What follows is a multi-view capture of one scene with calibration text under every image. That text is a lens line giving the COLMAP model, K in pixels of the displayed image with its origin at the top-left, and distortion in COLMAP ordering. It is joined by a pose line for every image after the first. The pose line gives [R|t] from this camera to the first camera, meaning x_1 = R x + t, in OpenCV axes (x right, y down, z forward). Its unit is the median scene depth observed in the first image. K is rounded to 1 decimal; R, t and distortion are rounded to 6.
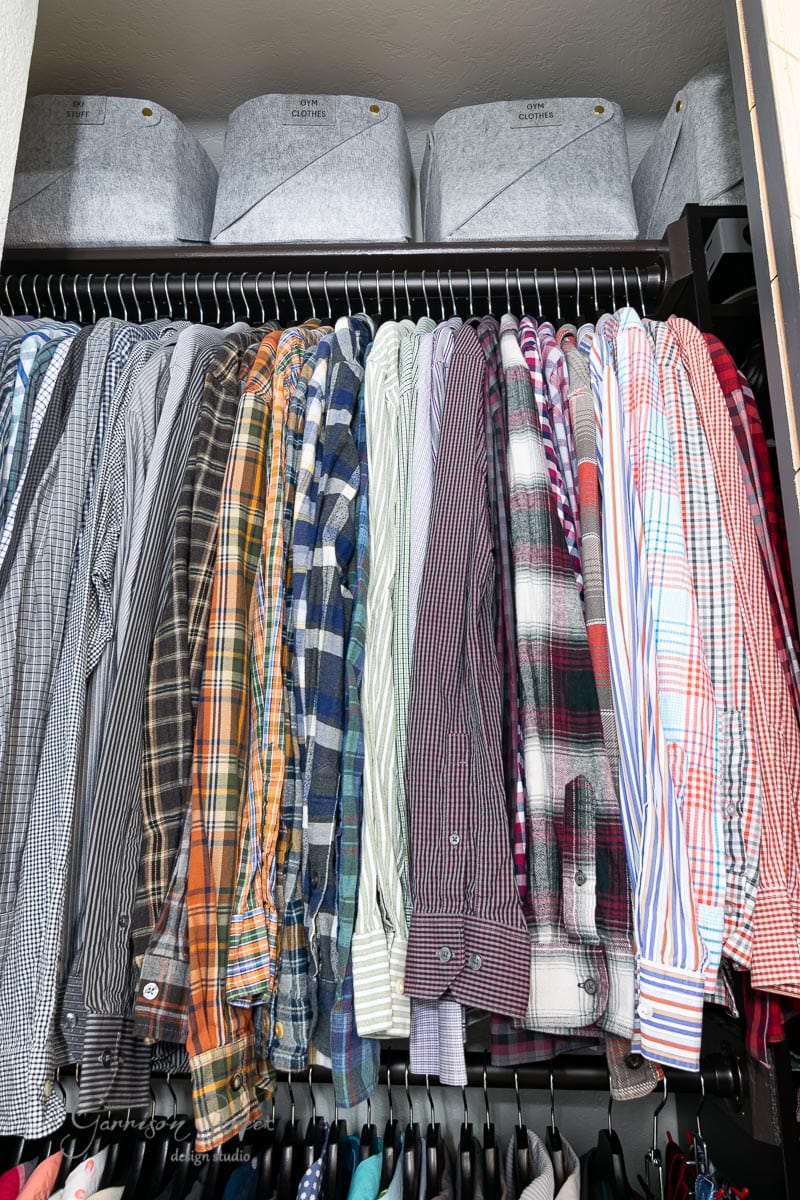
lens RADIAL K [[845.1, 0, 396.0], [0, 845.1, 605.3], [0, 0, 1]] dist [-0.006928, 0.005949]
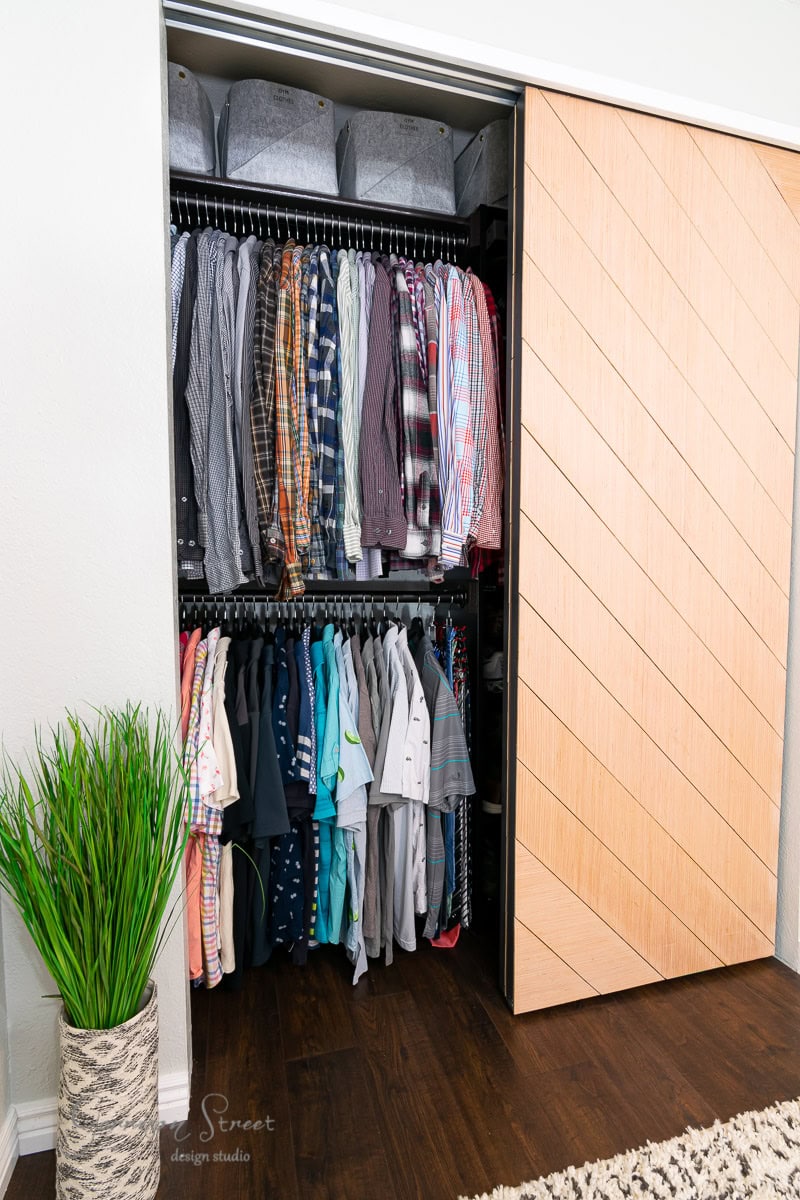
lens RADIAL K [[583.7, 0, 396.7], [0, 583.7, 595.9], [0, 0, 1]] dist [-0.005557, 0.000563]
pose [[0.962348, -0.013489, 0.271486, -0.340259], [-0.068482, 0.954520, 0.290175, 0.043051], [-0.263053, -0.297841, 0.917657, -0.717214]]
